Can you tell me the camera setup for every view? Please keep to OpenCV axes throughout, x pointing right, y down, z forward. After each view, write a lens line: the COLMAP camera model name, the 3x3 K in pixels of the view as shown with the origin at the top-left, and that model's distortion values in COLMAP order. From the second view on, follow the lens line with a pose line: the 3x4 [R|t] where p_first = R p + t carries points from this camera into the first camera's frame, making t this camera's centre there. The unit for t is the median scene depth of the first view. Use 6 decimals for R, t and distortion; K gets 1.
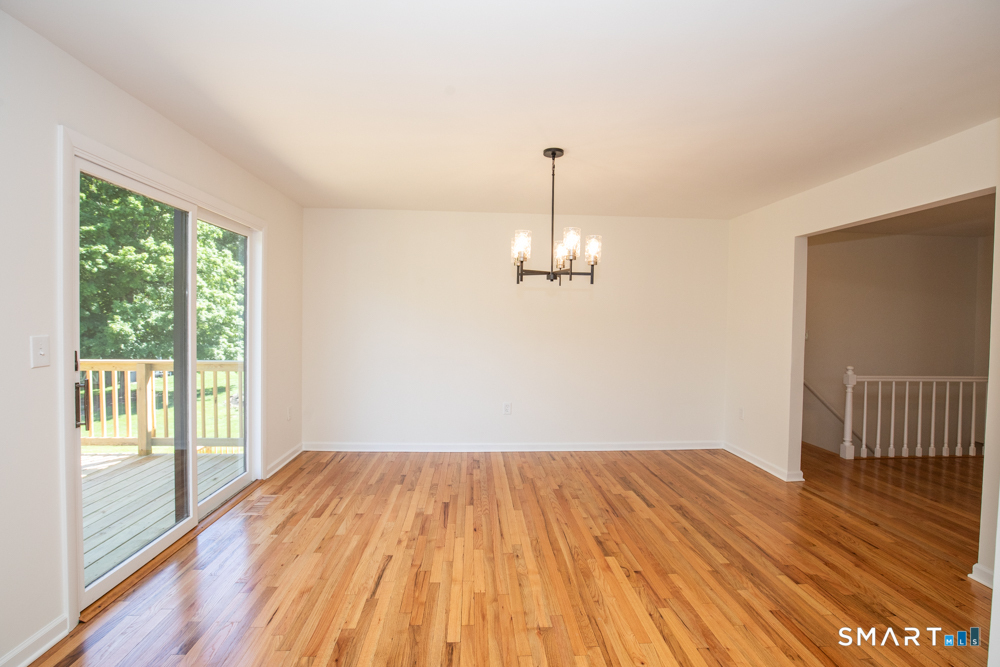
lens RADIAL K [[462.0, 0, 500.0], [0, 462.0, 333.5], [0, 0, 1]] dist [-0.022620, 0.001291]
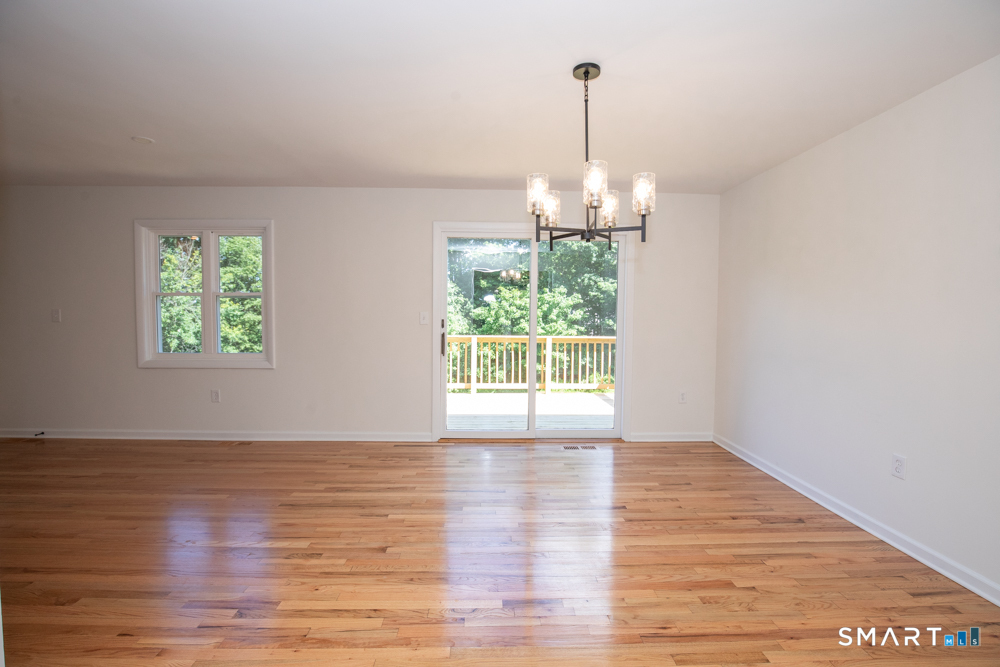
lens RADIAL K [[447.1, 0, 500.0], [0, 447.1, 333.5], [0, 0, 1]] dist [-0.026281, 0.005863]
pose [[-0.020982, 0.027544, -0.999400, 0.707055], [-0.033537, 0.999038, 0.028238, 0.016598], [0.999217, 0.034109, -0.020038, 0.738979]]
